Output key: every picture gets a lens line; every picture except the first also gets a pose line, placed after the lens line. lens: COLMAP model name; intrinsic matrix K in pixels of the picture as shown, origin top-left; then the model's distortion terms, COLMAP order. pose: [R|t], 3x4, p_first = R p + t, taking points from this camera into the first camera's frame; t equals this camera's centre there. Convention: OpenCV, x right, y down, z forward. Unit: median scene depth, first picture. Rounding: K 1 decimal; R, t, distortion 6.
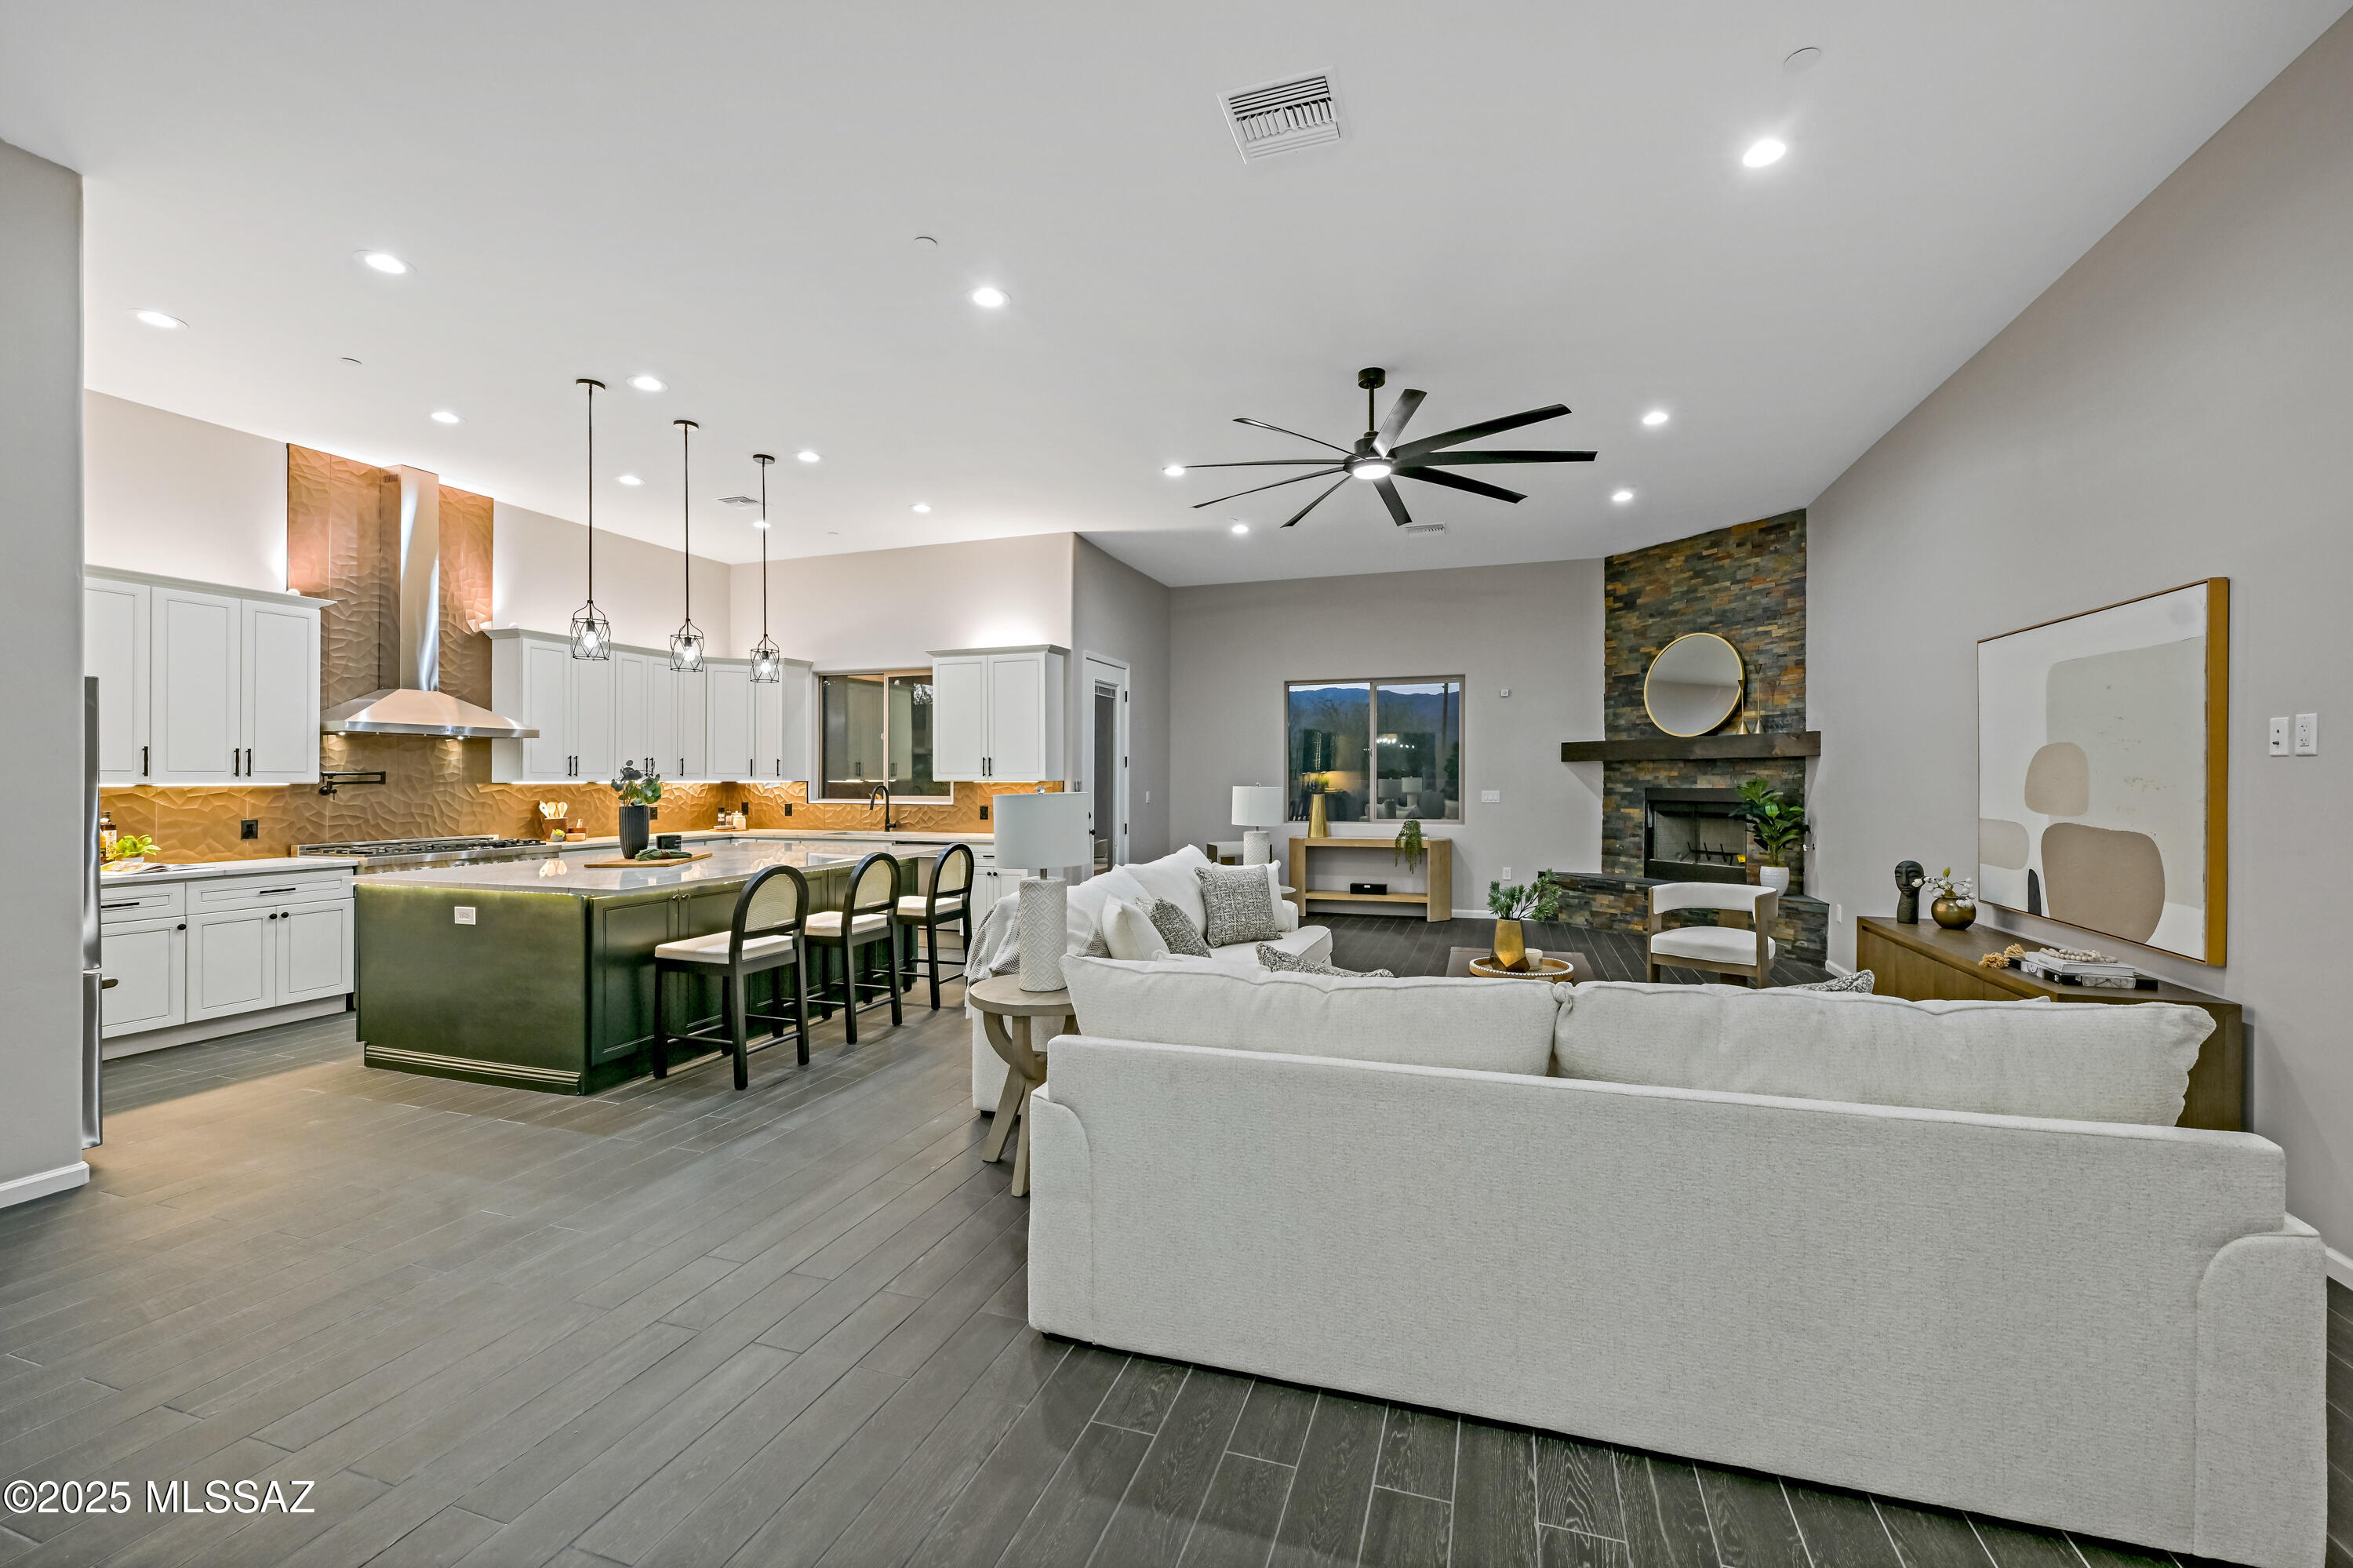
lens RADIAL K [[967.8, 0, 1209.1], [0, 967.8, 778.5], [0, 0, 1]] dist [0.000407, 0.000030]
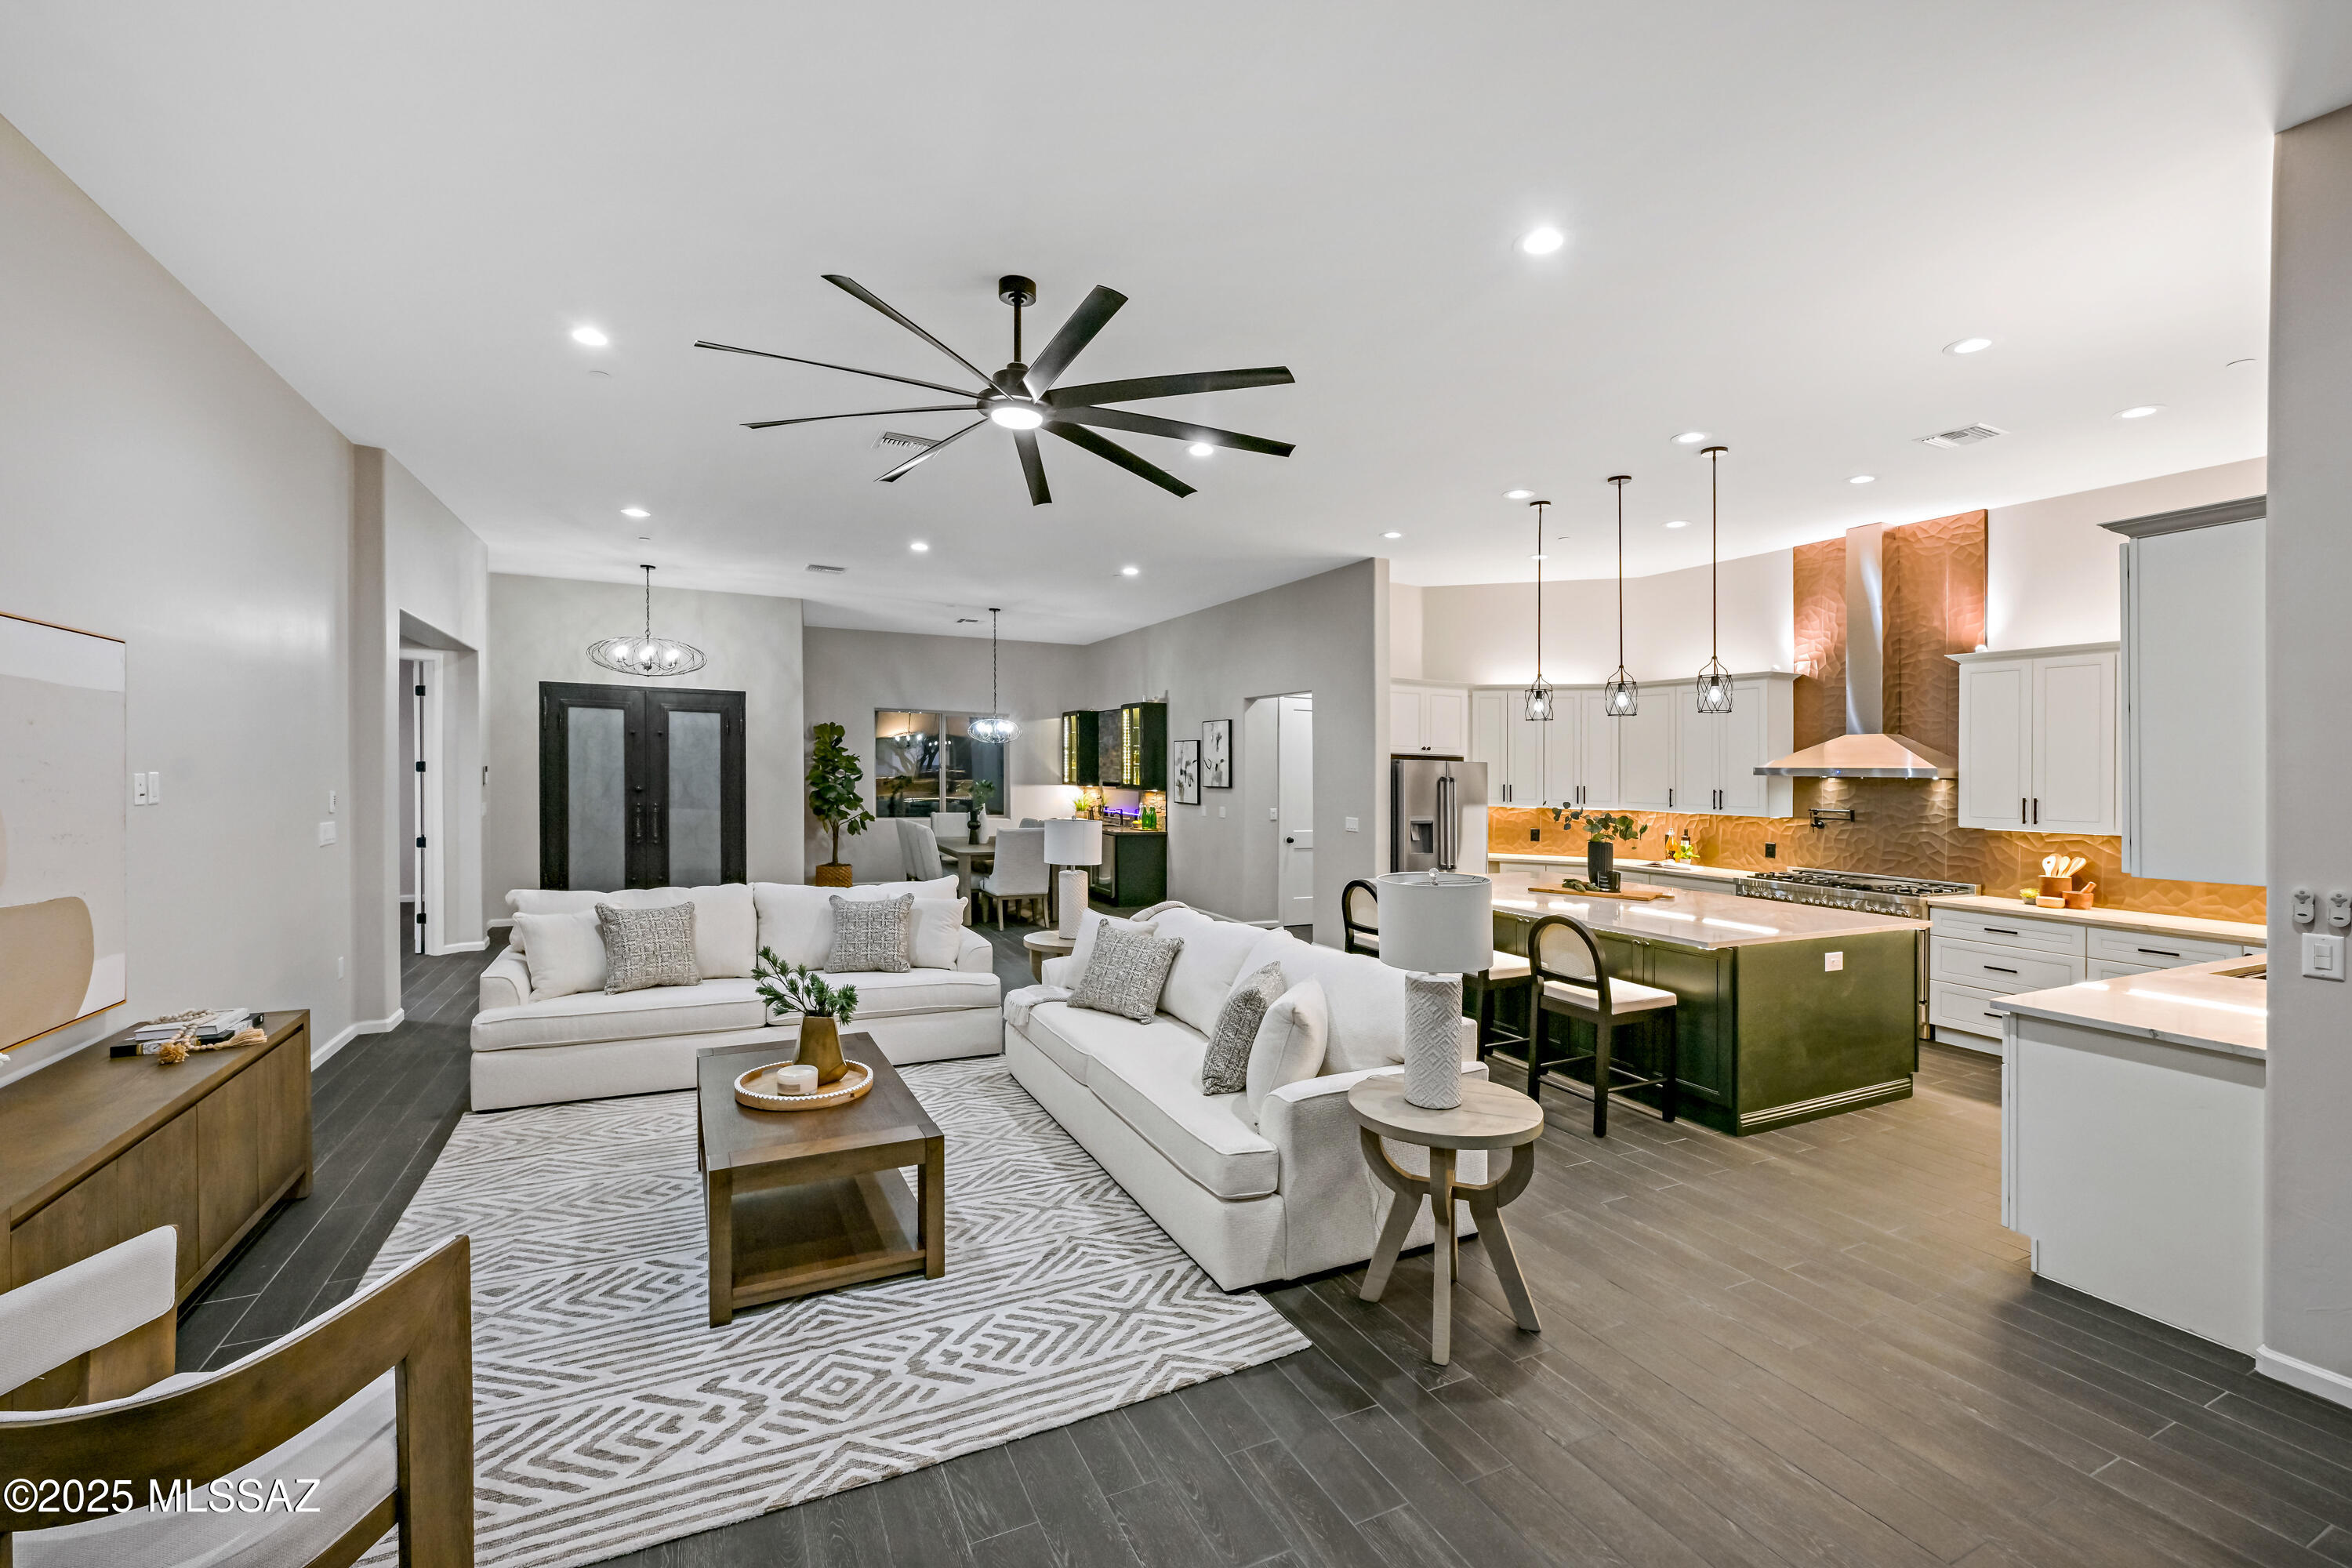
lens RADIAL K [[967.4, 0, 1208.5], [0, 967.4, 778.5], [0, 0, 1]] dist [0.000407, 0.000030]
pose [[-0.714321, -0.006837, -0.699785, 0.403584], [-0.015453, 0.999863, 0.006006, -0.035628], [0.699647, 0.015104, -0.714329, 1.179725]]
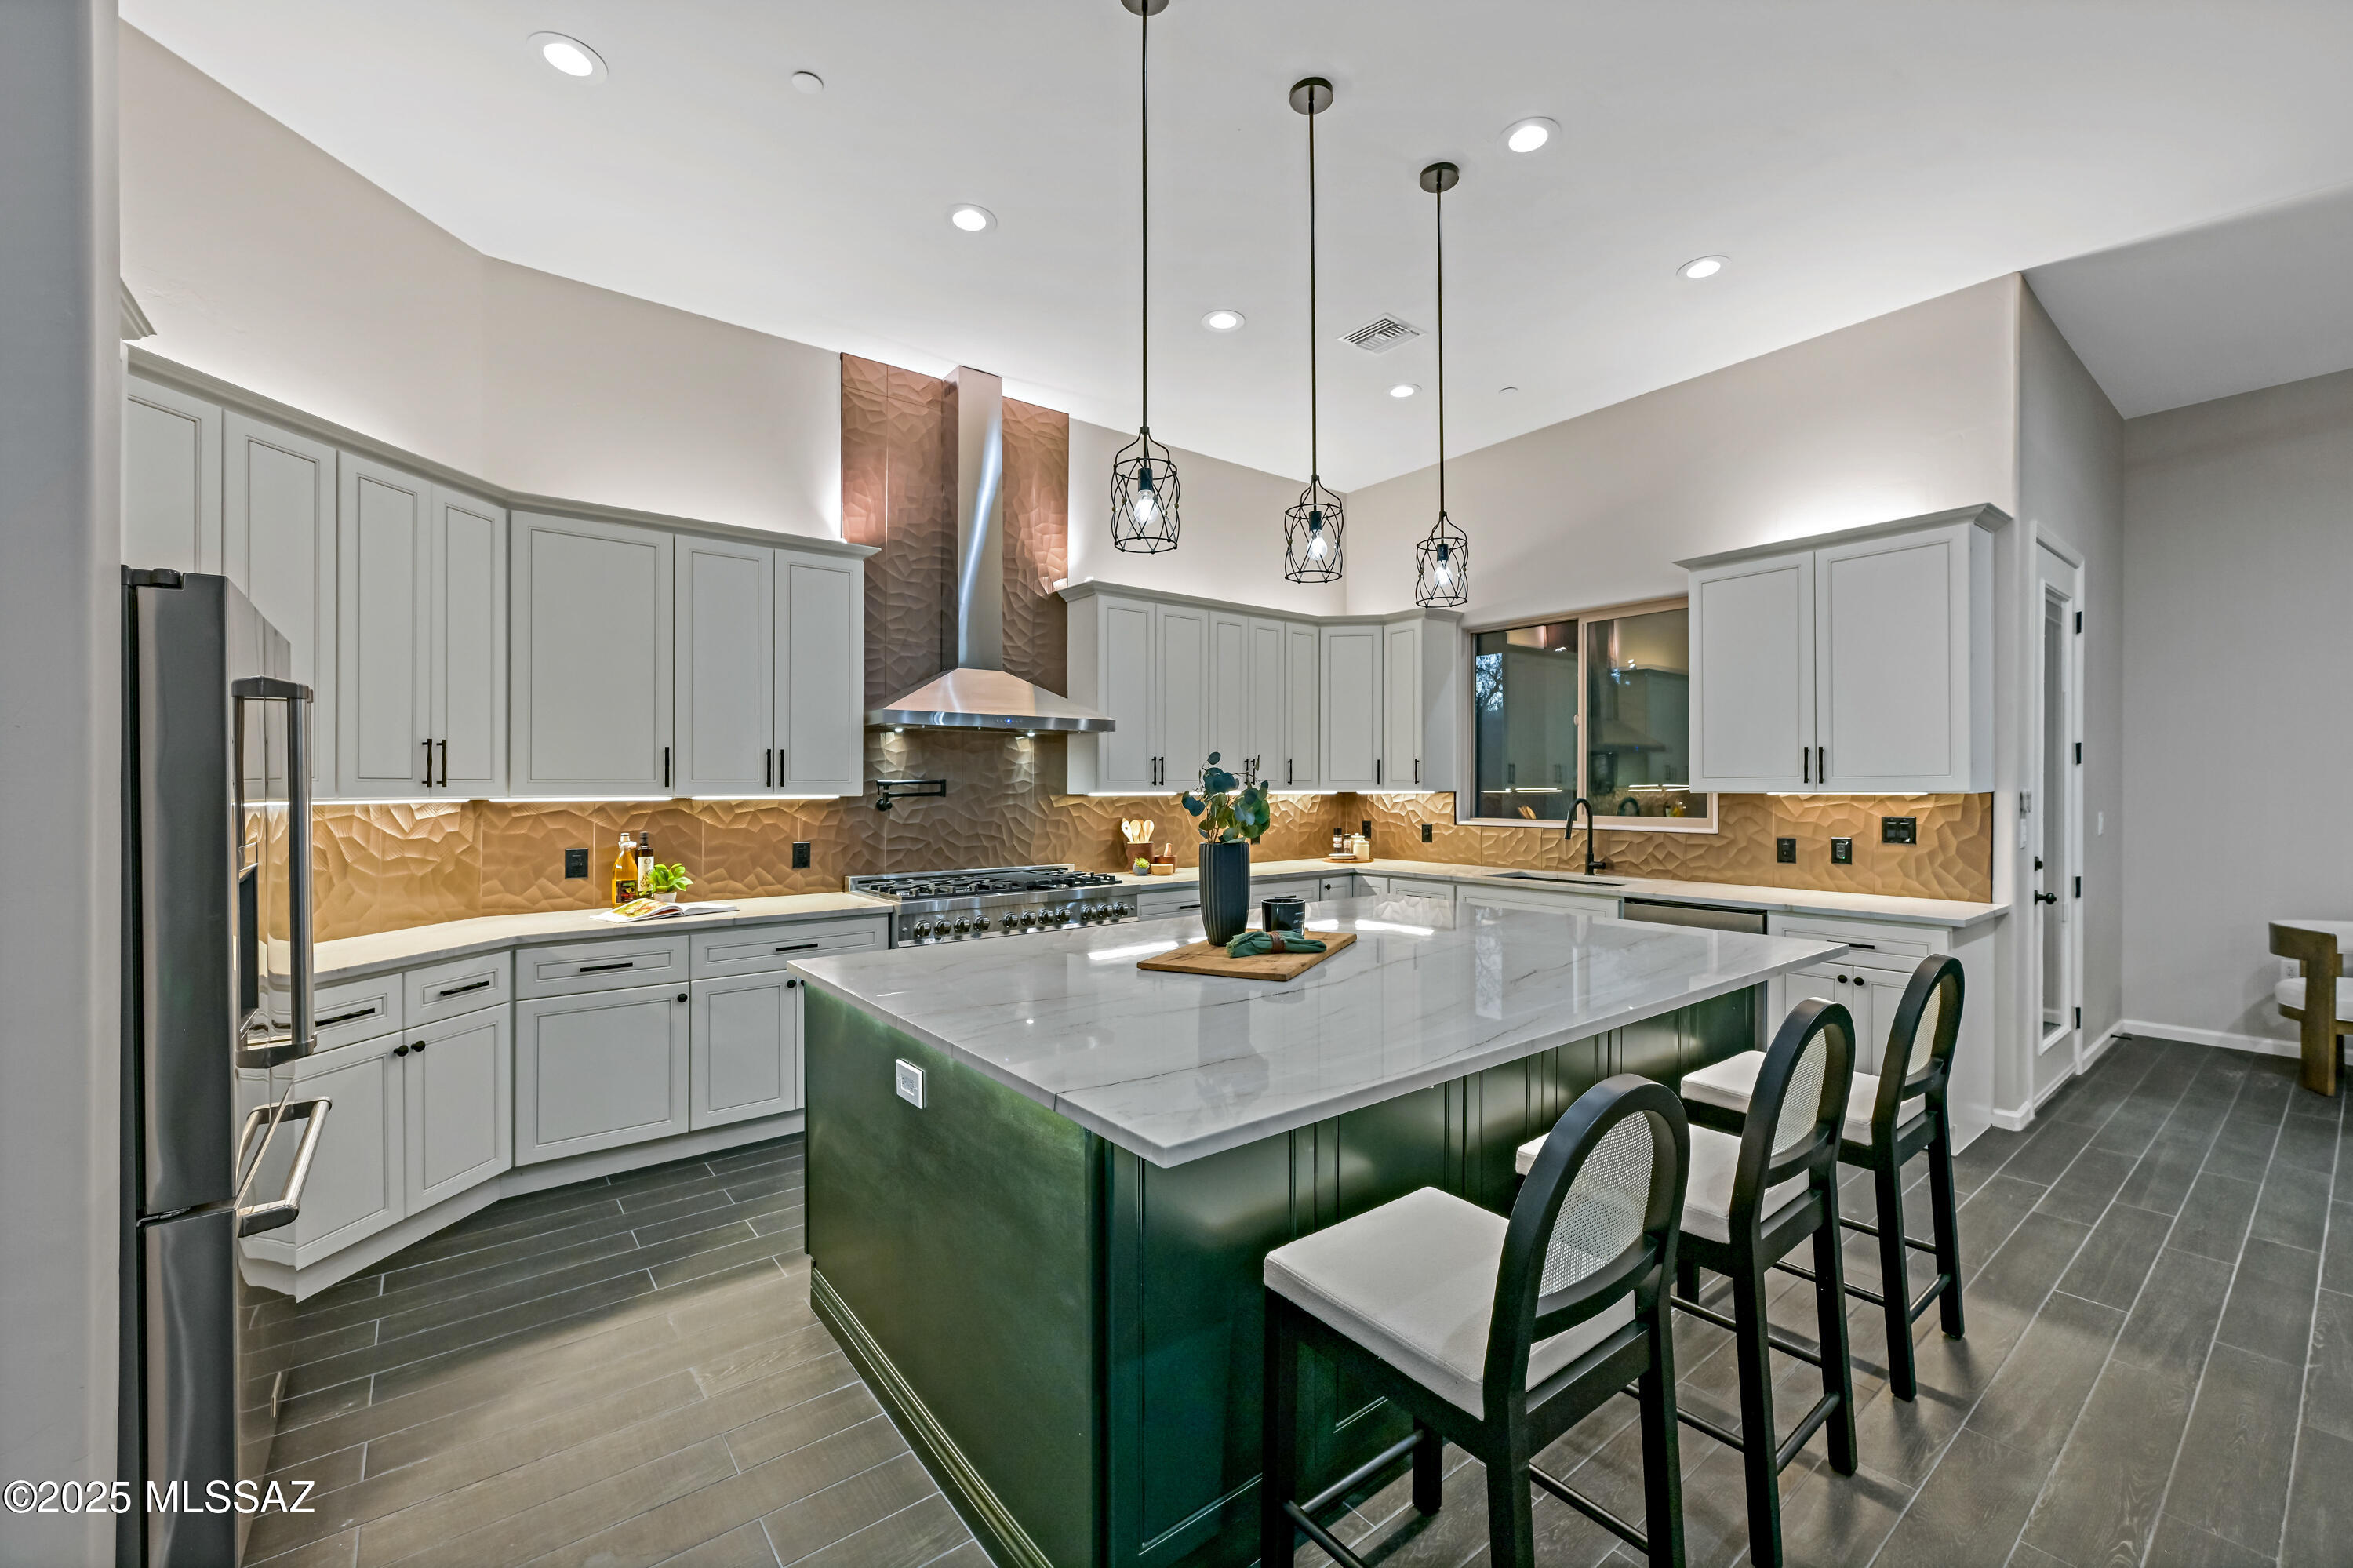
lens RADIAL K [[958.8, 0, 1176.5], [0, 958.8, 784.0], [0, 0, 1]] dist [-0.000388, -0.000021]
pose [[0.824121, -0.003572, -0.566403, -0.261773], [0.002174, 0.999993, -0.003144, -0.000960], [0.566410, 0.001360, 0.824123, 0.453892]]
